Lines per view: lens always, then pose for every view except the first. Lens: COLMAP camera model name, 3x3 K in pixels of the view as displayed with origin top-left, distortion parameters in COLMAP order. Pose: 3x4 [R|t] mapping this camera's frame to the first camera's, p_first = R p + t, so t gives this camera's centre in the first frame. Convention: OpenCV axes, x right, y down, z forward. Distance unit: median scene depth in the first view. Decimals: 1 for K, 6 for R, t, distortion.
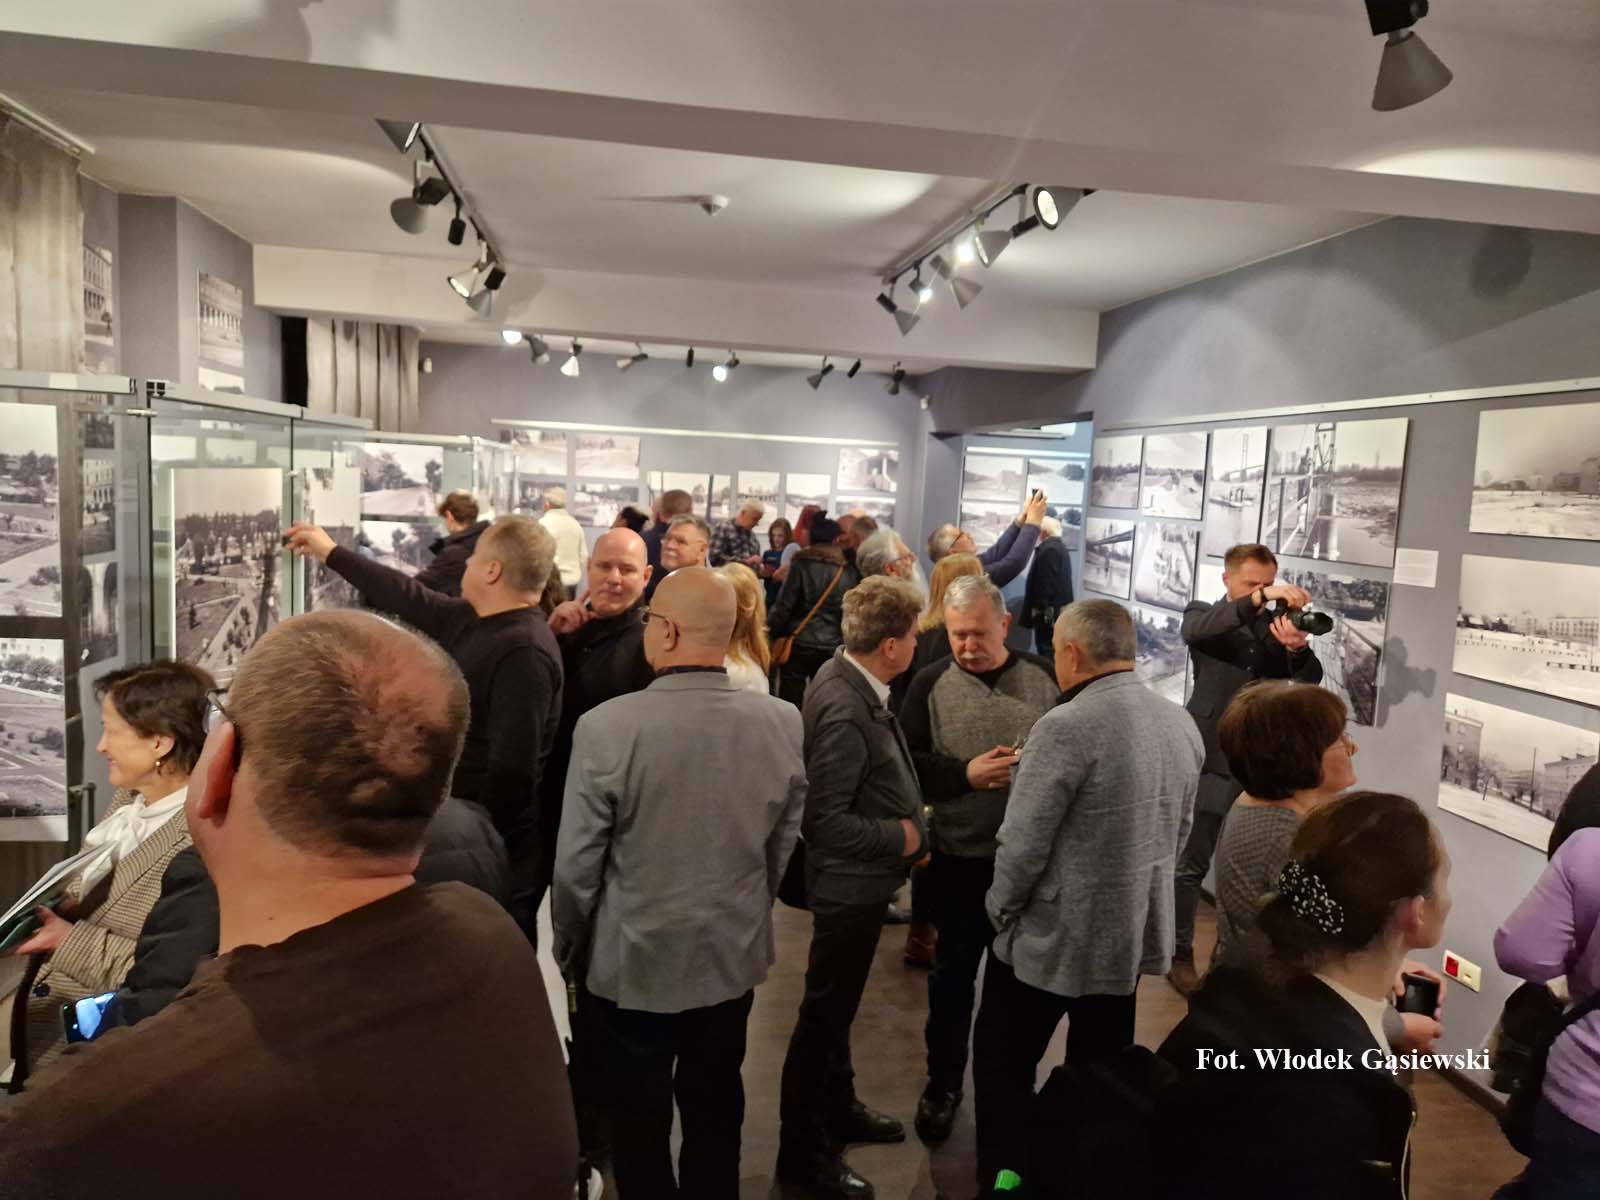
lens RADIAL K [[1068.7, 0, 784.8], [0, 1068.7, 598.8], [0, 0, 1]] dist [0.065203, -0.057799]
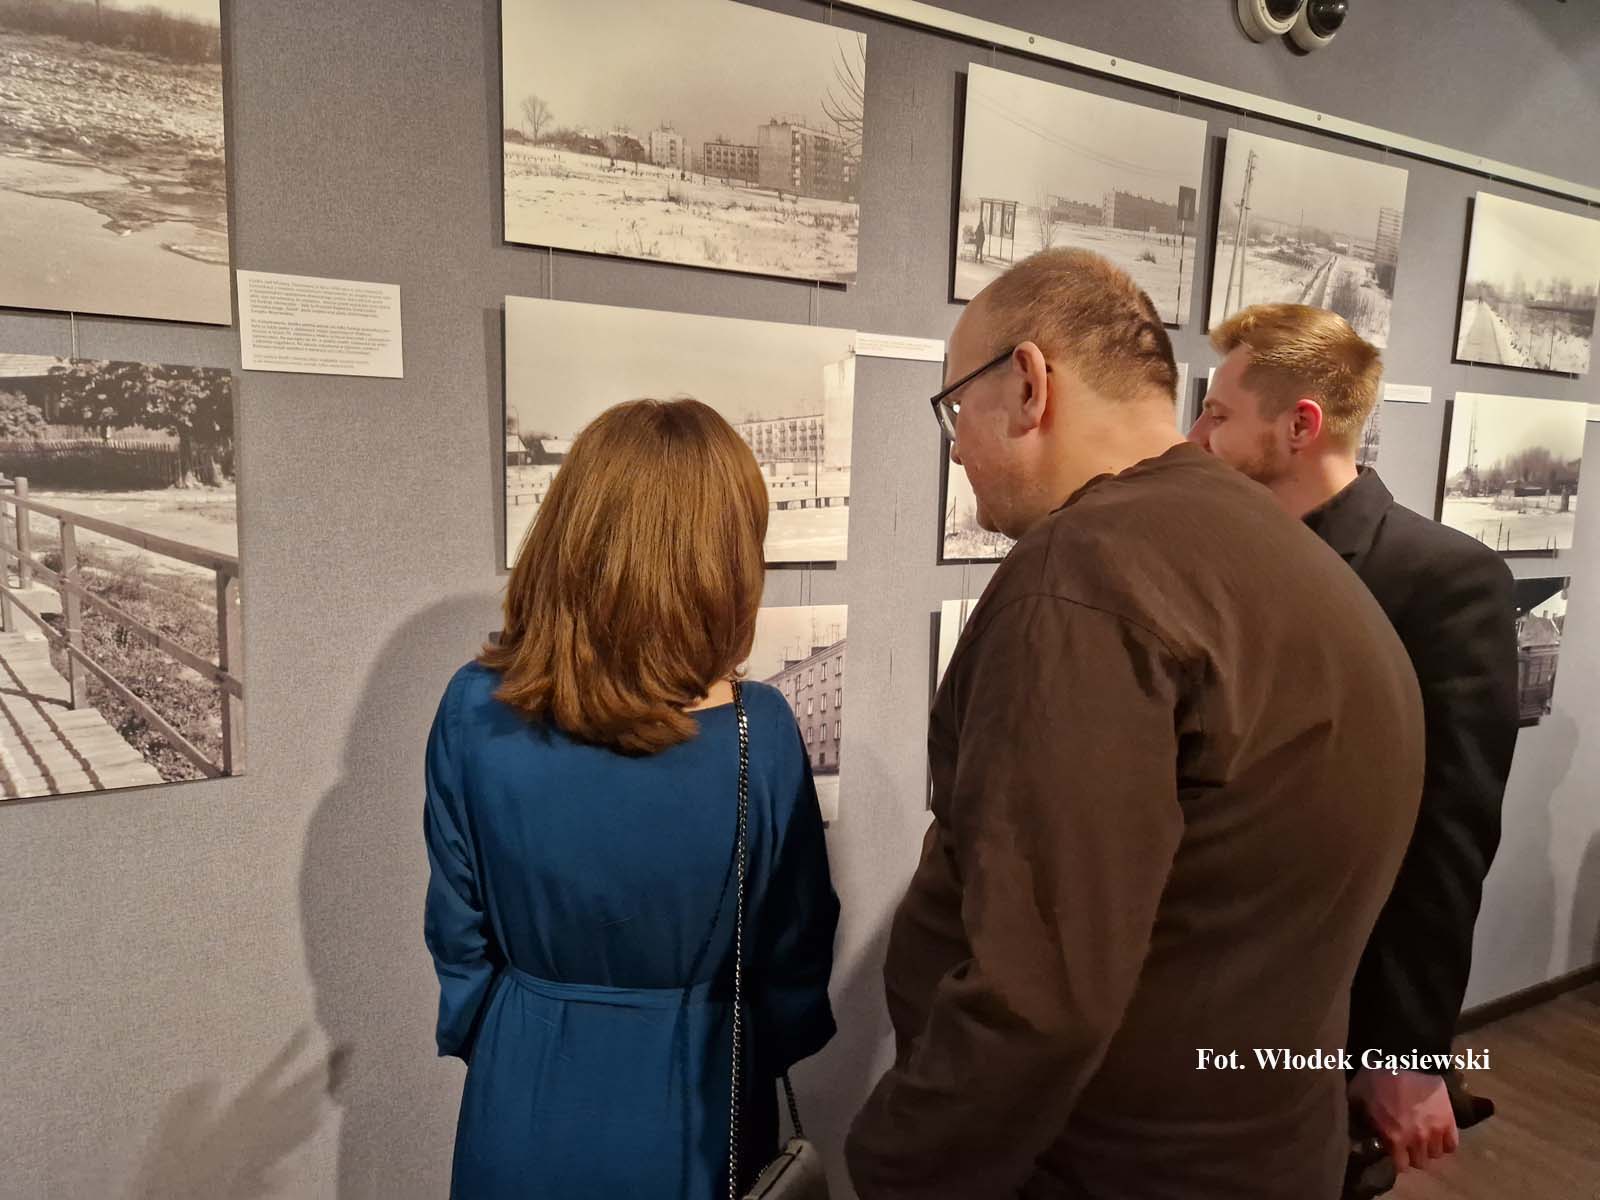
lens RADIAL K [[1066.4, 0, 808.1], [0, 1066.4, 599.4], [0, 0, 1]] dist [0.066503, -0.055858]
pose [[-0.353387, -0.170929, 0.919729, 0.110654], [0.057614, 0.977322, 0.203770, -0.001925], [-0.933701, 0.124999, -0.335525, 0.683177]]
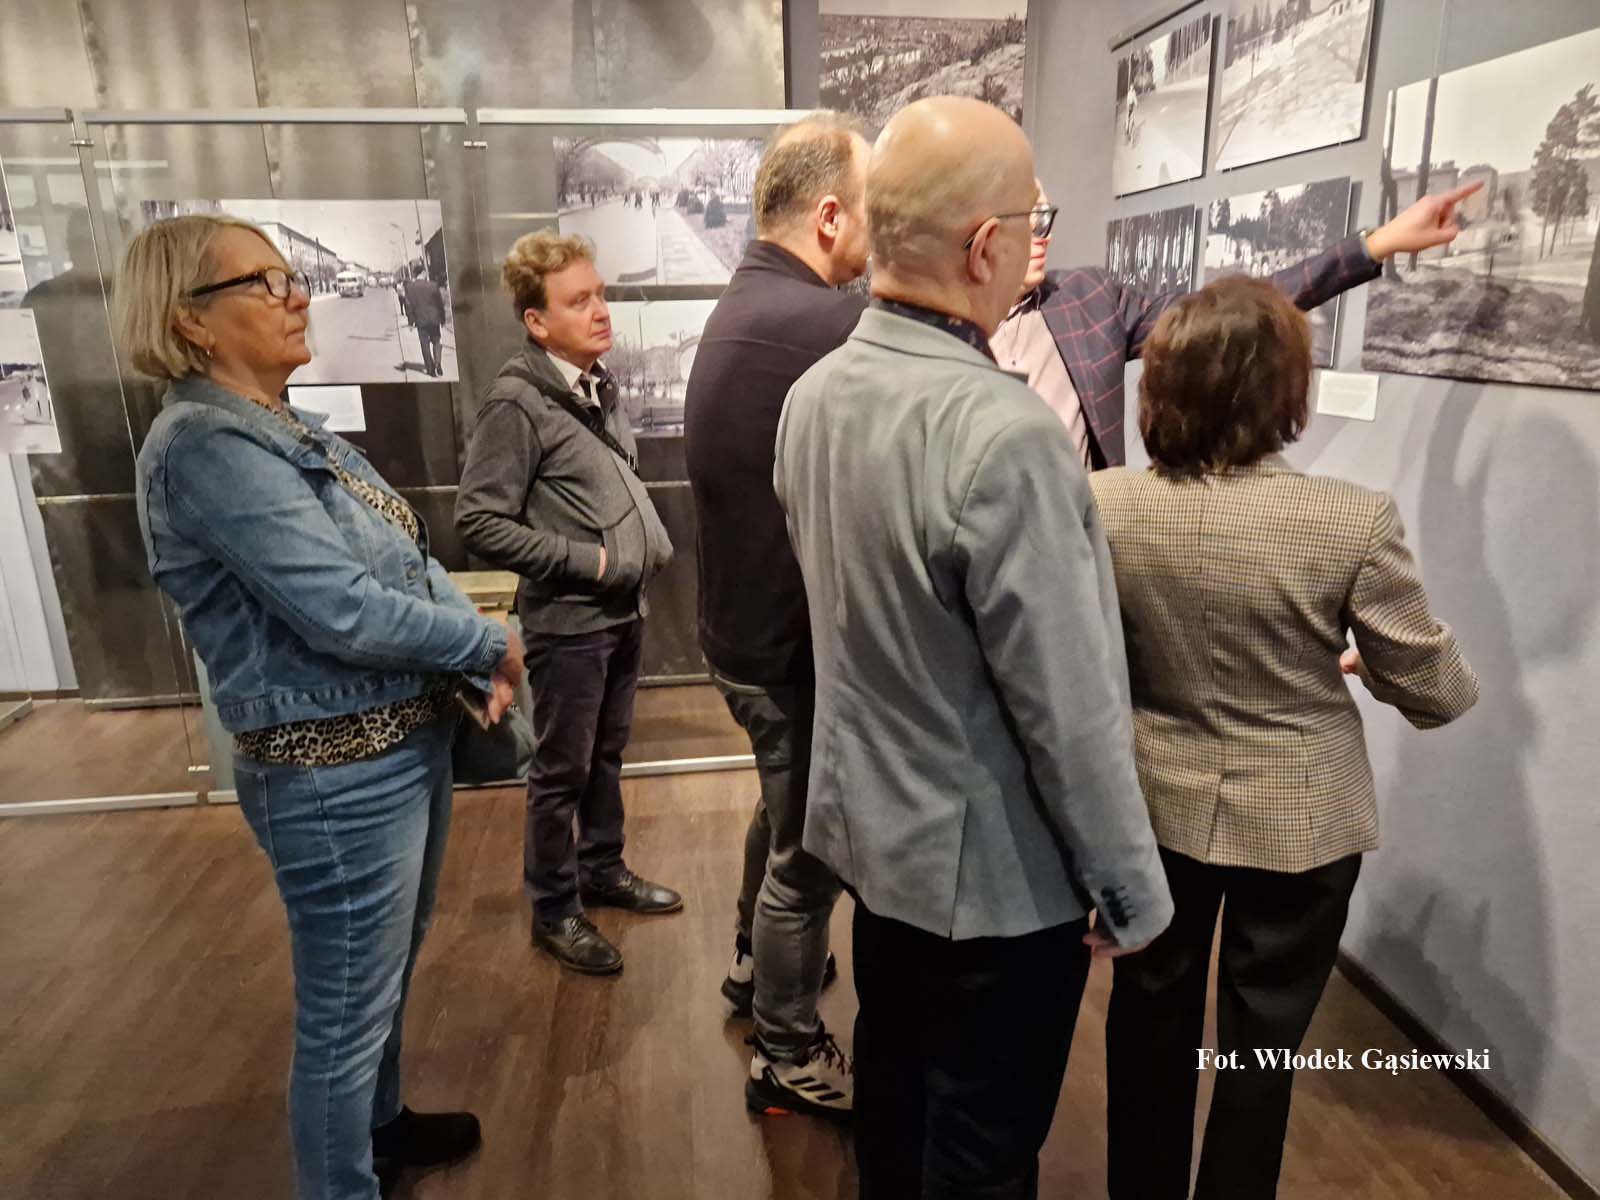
lens RADIAL K [[1066.4, 0, 808.1], [0, 1066.4, 599.4], [0, 0, 1]] dist [0.066503, -0.055858]
pose [[-0.032278, 0.217096, -0.975617, 0.191966], [-0.091554, 0.971379, 0.219182, -0.108476], [0.995277, 0.096397, -0.011478, 1.671138]]
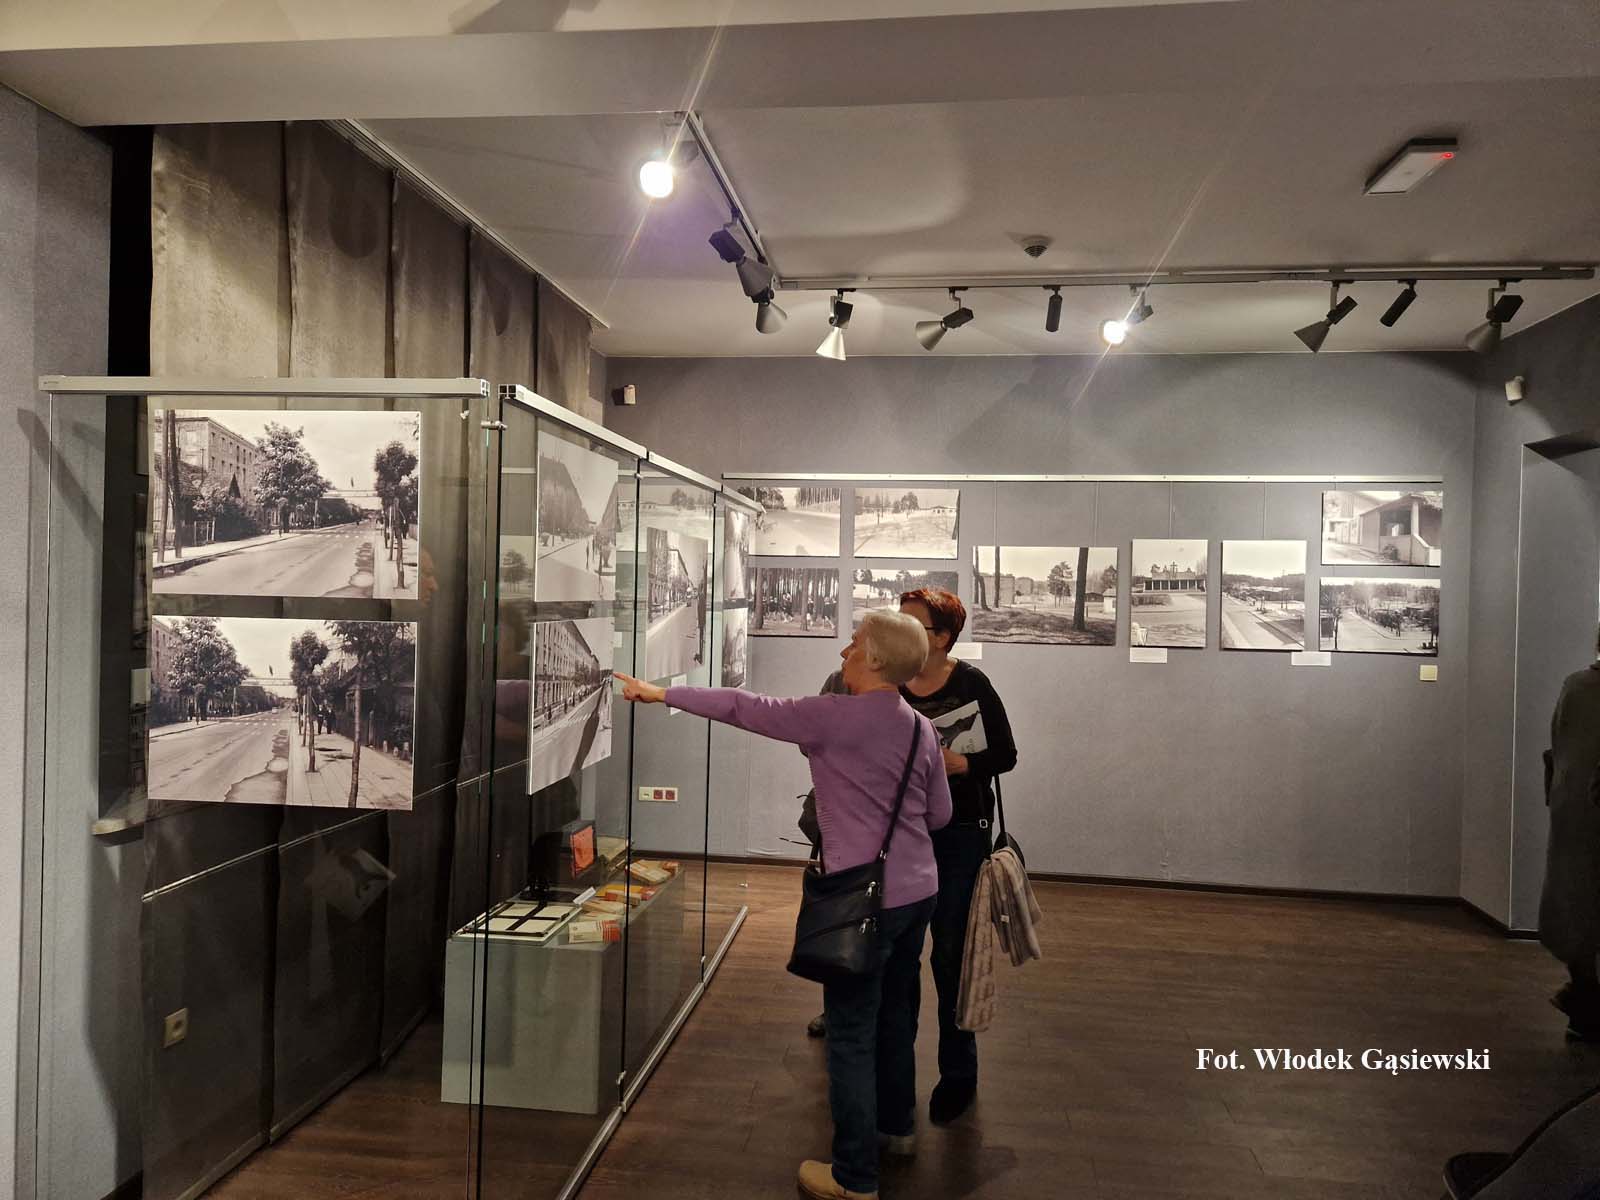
lens RADIAL K [[1050.1, 0, 798.3], [0, 1050.1, 606.8], [0, 0, 1]] dist [0.060294, -0.076678]
pose [[0.959123, -0.025424, -0.281844, -0.106196], [-0.005112, 0.994237, -0.107081, -0.040562], [0.282942, 0.104145, 0.953466, 0.778747]]
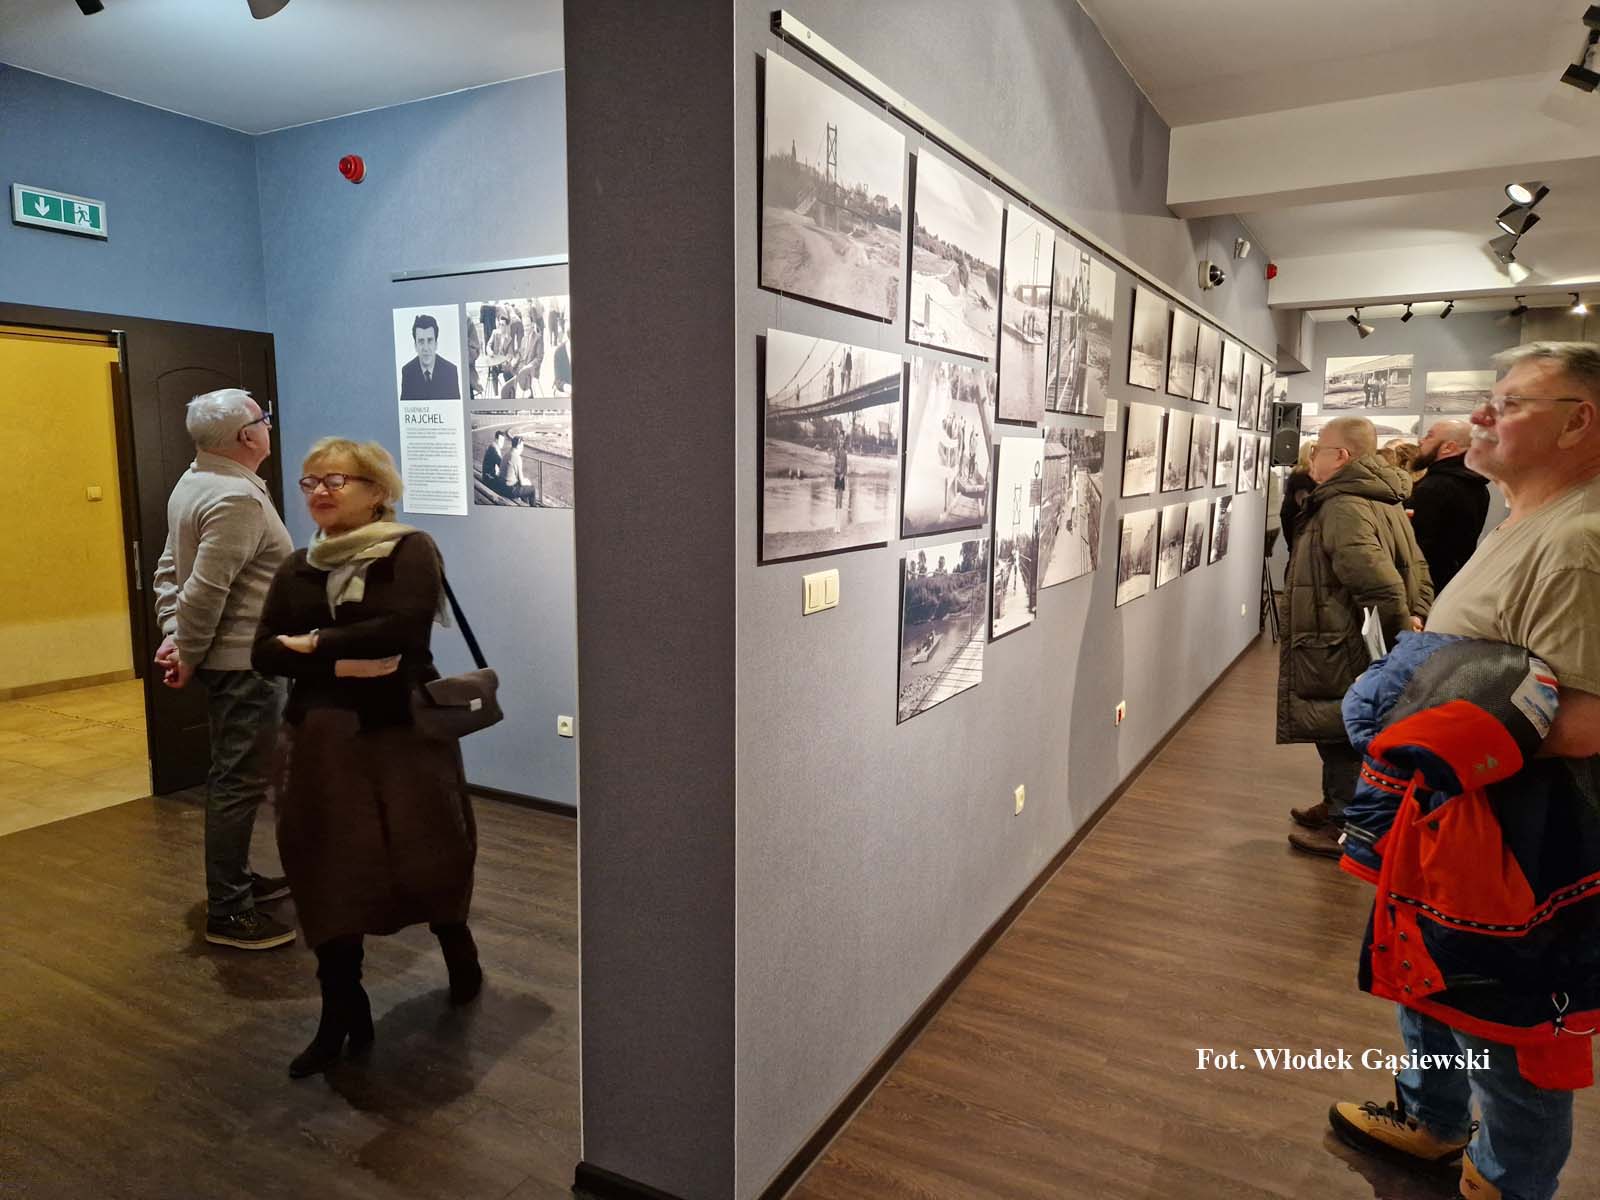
lens RADIAL K [[1066.4, 0, 808.1], [0, 1066.4, 599.4], [0, 0, 1]] dist [0.066503, -0.055858]
pose [[-0.792538, -0.136892, 0.594260, 0.099749], [0.020484, 0.967953, 0.250294, -0.089865], [-0.609479, 0.210541, -0.764335, 1.449782]]
